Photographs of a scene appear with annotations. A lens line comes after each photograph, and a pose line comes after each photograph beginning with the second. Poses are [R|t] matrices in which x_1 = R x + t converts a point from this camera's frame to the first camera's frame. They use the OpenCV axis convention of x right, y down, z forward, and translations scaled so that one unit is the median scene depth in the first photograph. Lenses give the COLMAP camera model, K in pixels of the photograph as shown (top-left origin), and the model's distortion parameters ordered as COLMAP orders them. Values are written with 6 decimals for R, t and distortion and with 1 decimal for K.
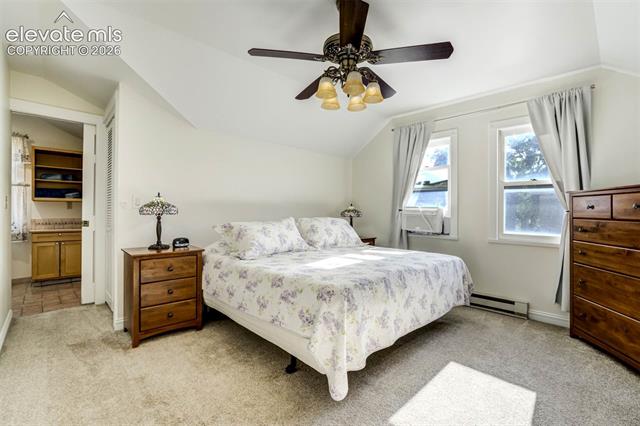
lens RADIAL K [[290.6, 0, 320.0], [0, 290.6, 213.0], [0, 0, 1]] dist [-0.014453, 0.000613]
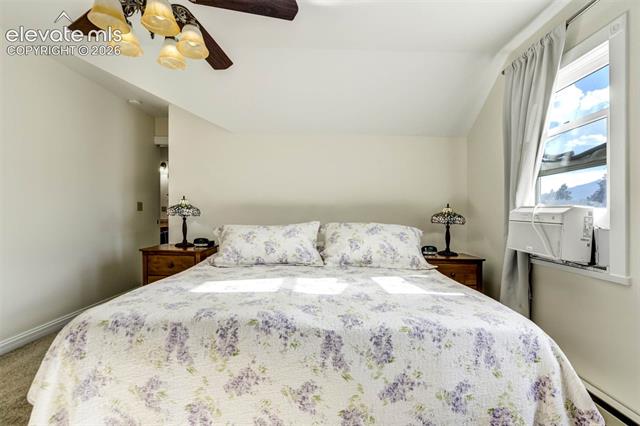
lens RADIAL K [[290.6, 0, 320.0], [0, 290.6, 213.0], [0, 0, 1]] dist [-0.014453, 0.000613]
pose [[0.722600, -0.004304, -0.691253, 0.464632], [-0.015613, 0.999624, -0.022546, 0.009085], [0.691090, 0.027085, 0.722261, 0.439252]]
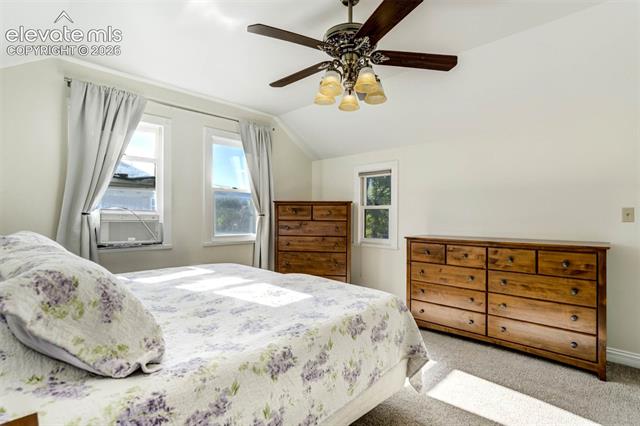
lens RADIAL K [[312.7, 0, 320.0], [0, 312.7, 213.0], [0, 0, 1]] dist [-0.045508, 0.000186]
pose [[-0.025910, -0.001484, 0.999663, -0.478895], [0.002571, 0.999995, 0.001551, -0.013576], [-0.999661, 0.002611, -0.025906, 0.615512]]
